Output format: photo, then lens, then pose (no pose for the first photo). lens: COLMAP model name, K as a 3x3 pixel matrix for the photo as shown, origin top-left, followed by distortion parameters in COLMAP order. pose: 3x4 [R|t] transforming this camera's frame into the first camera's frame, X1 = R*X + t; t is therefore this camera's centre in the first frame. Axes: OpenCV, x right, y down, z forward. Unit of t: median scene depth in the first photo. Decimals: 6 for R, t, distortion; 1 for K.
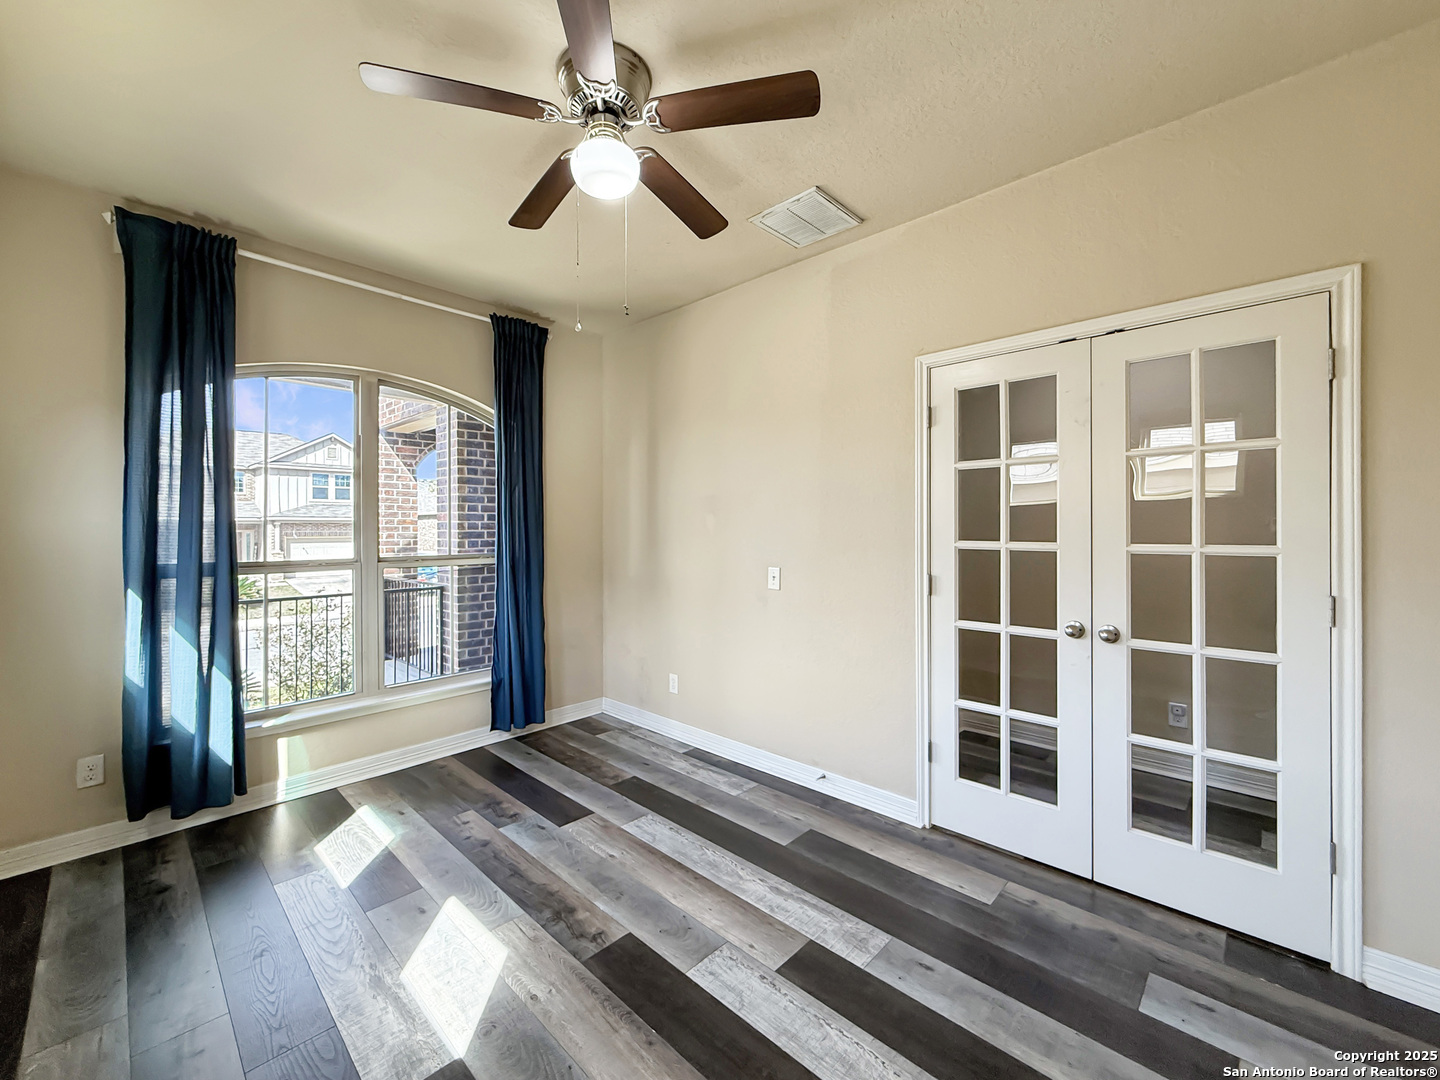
lens RADIAL K [[580.0, 0, 715.2], [0, 580.0, 527.4], [0, 0, 1]] dist [0.003484, -0.000196]
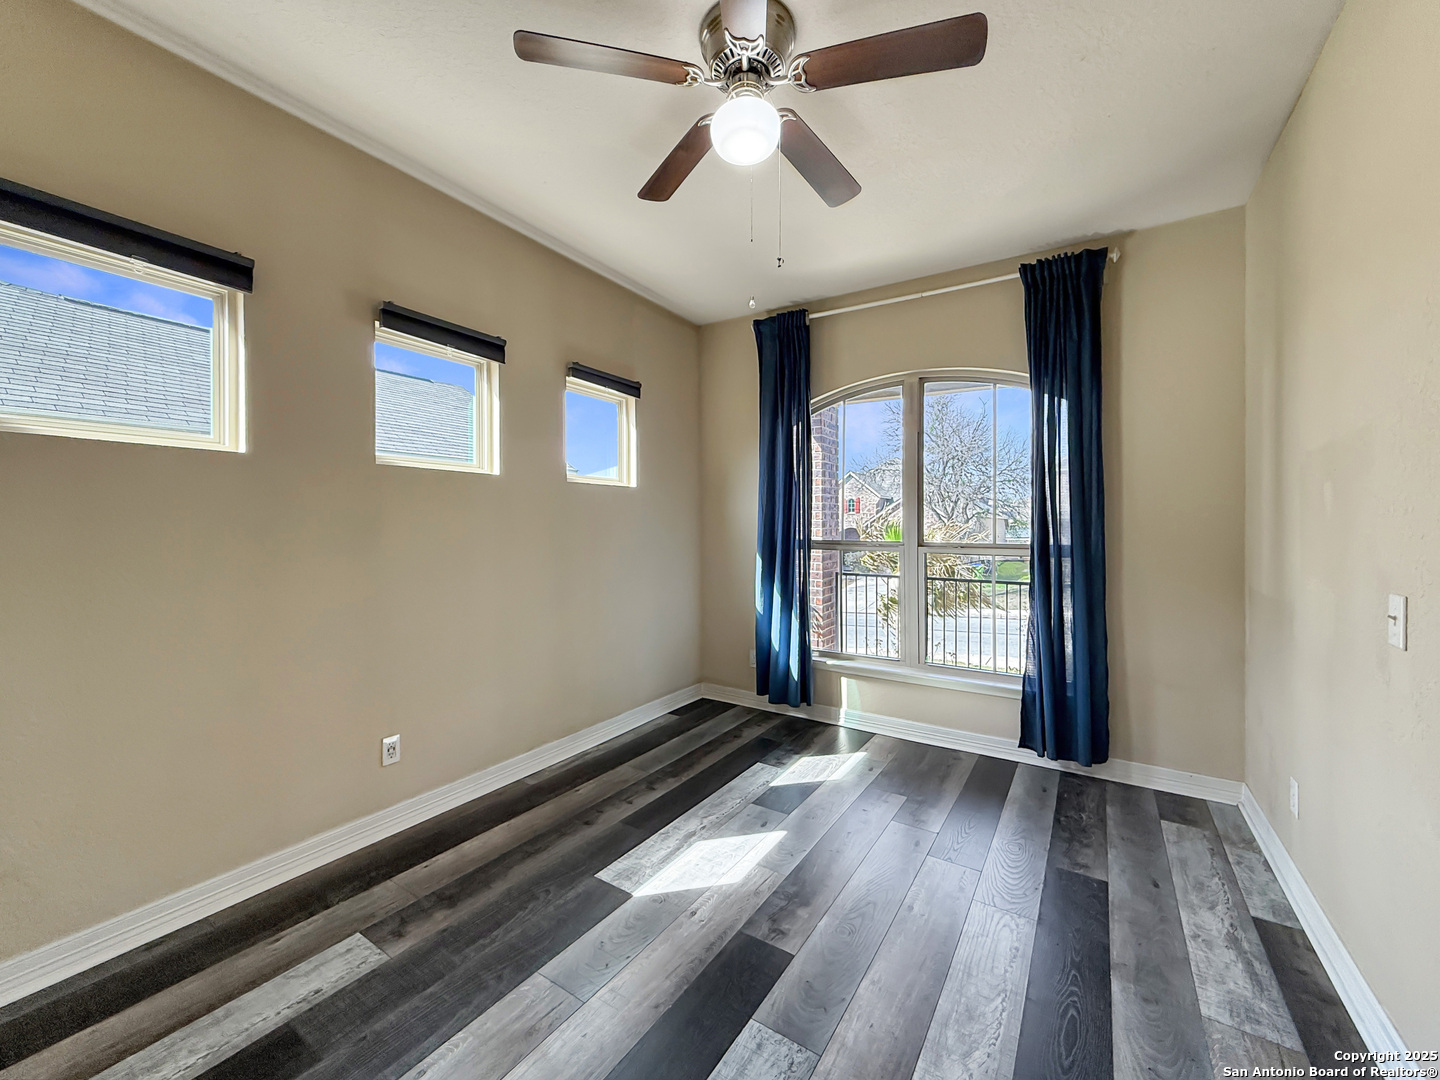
lens RADIAL K [[580.0, 0, 716.9], [0, 580.0, 533.9], [0, 0, 1]] dist [0.003484, -0.000196]
pose [[0.188648, 0.017864, -0.981882, 0.455898], [-0.004554, 0.999840, 0.017316, 0.020357], [0.982034, 0.001205, 0.188699, 0.464247]]
